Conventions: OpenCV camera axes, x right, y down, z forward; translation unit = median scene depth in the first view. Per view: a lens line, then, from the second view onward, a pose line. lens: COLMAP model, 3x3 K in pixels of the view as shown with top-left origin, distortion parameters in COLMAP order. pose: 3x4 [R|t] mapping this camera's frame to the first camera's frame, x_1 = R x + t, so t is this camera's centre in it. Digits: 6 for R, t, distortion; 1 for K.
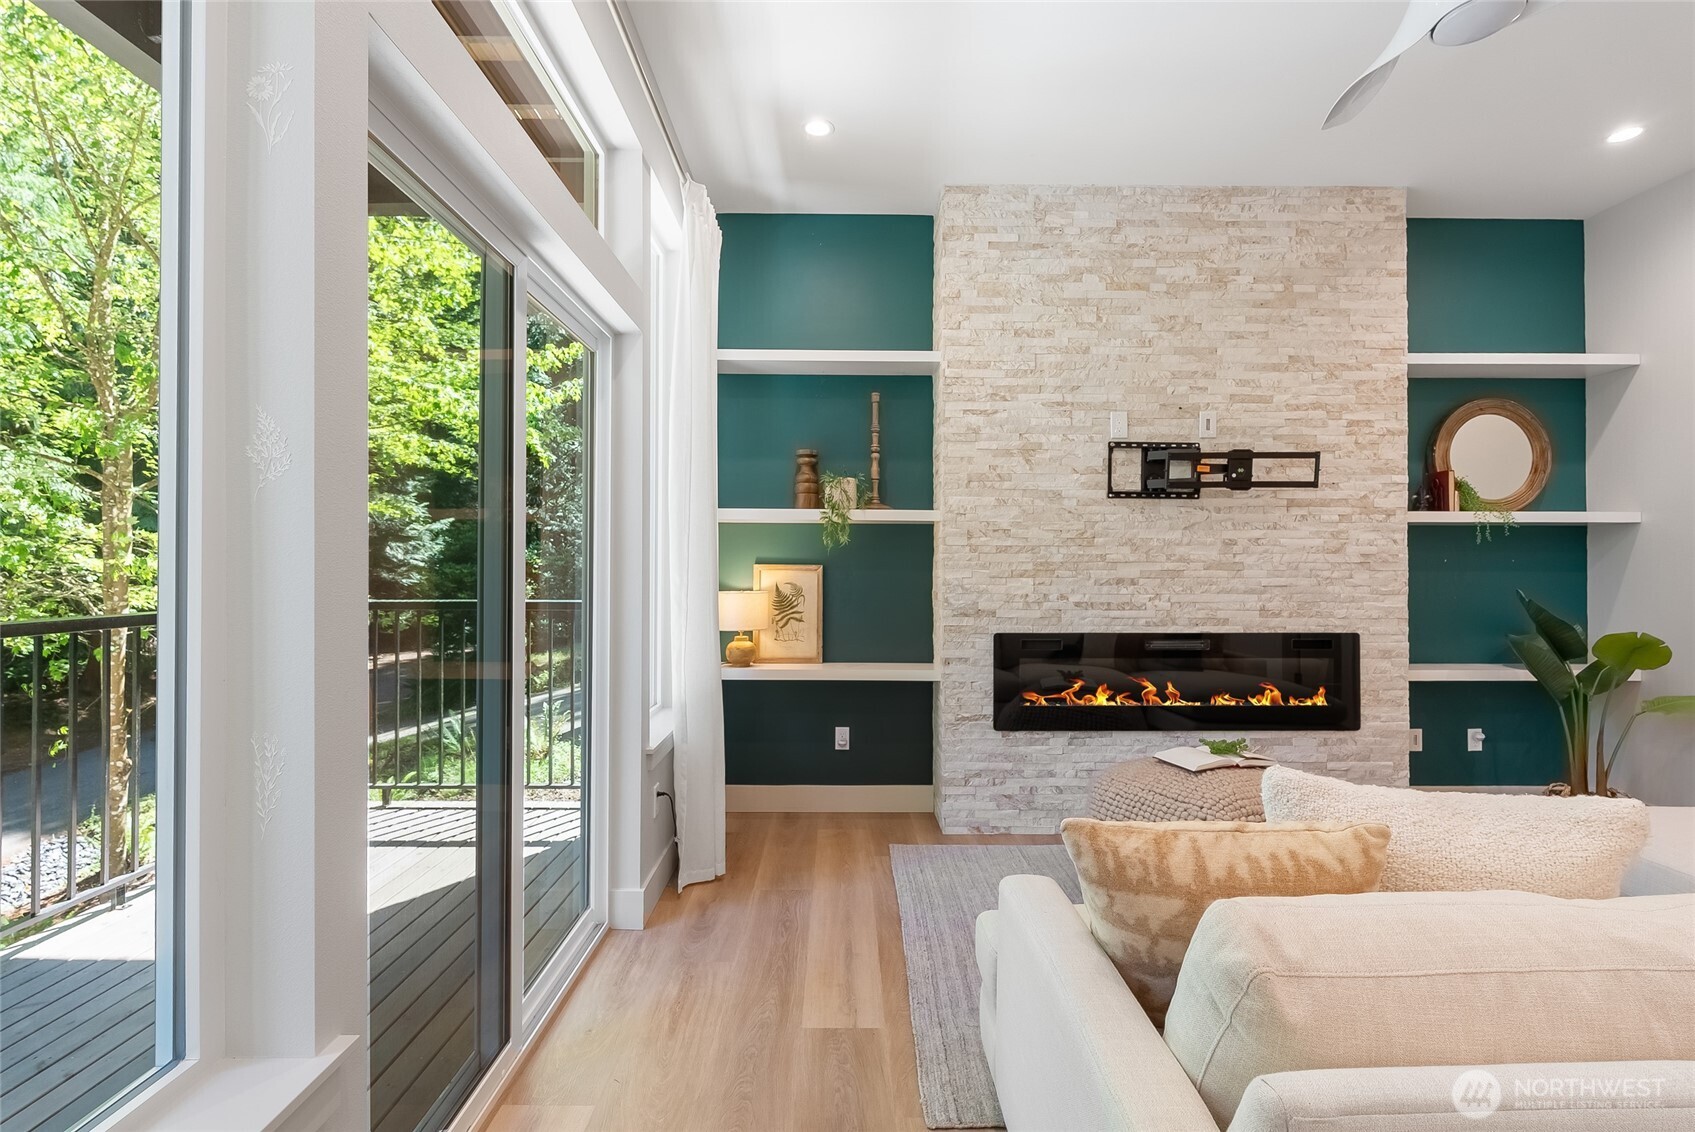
lens RADIAL K [[748.3, 0, 846.4], [0, 748.3, 560.9], [0, 0, 1]] dist [-0.001478, -0.000333]
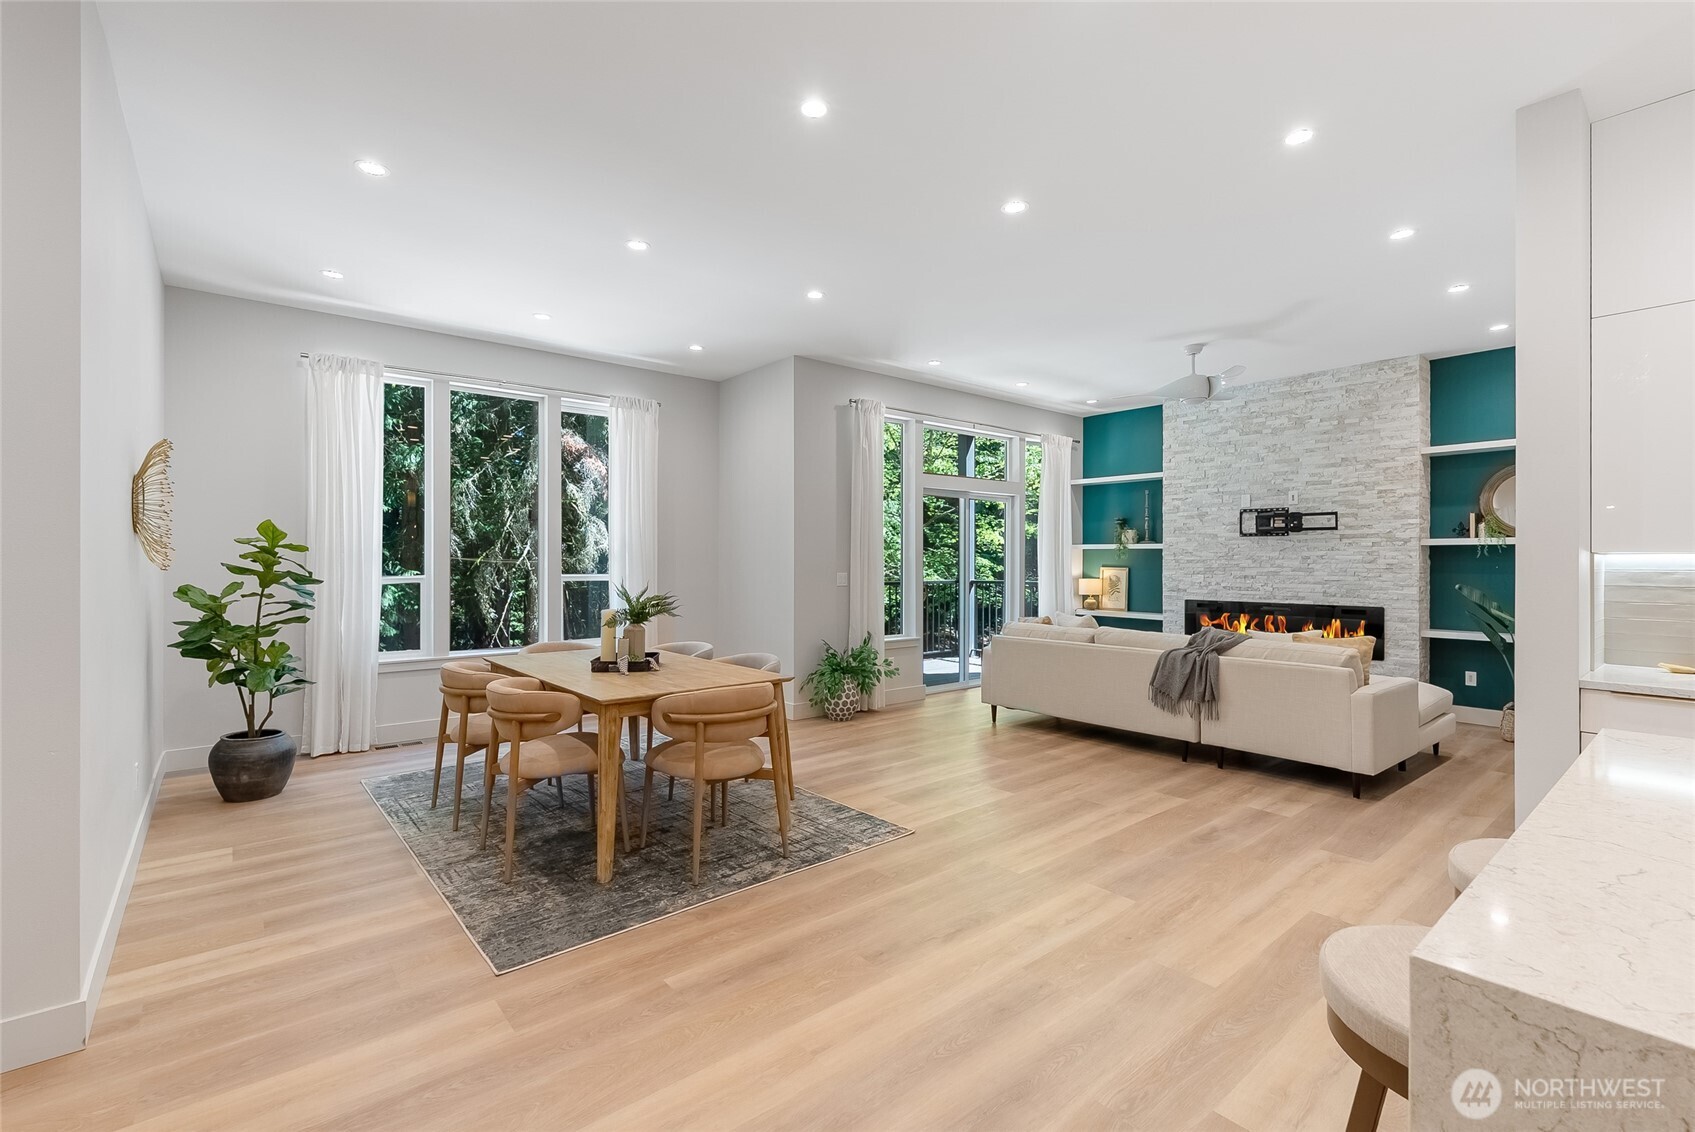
lens RADIAL K [[748.3, 0, 846.4], [0, 748.3, 560.9], [0, 0, 1]] dist [-0.001478, -0.000333]
pose [[0.633384, -0.000848, -0.773837, 1.258581], [0.007723, 0.999957, 0.005226, -0.035570], [0.773799, -0.009286, 0.633363, -1.155053]]
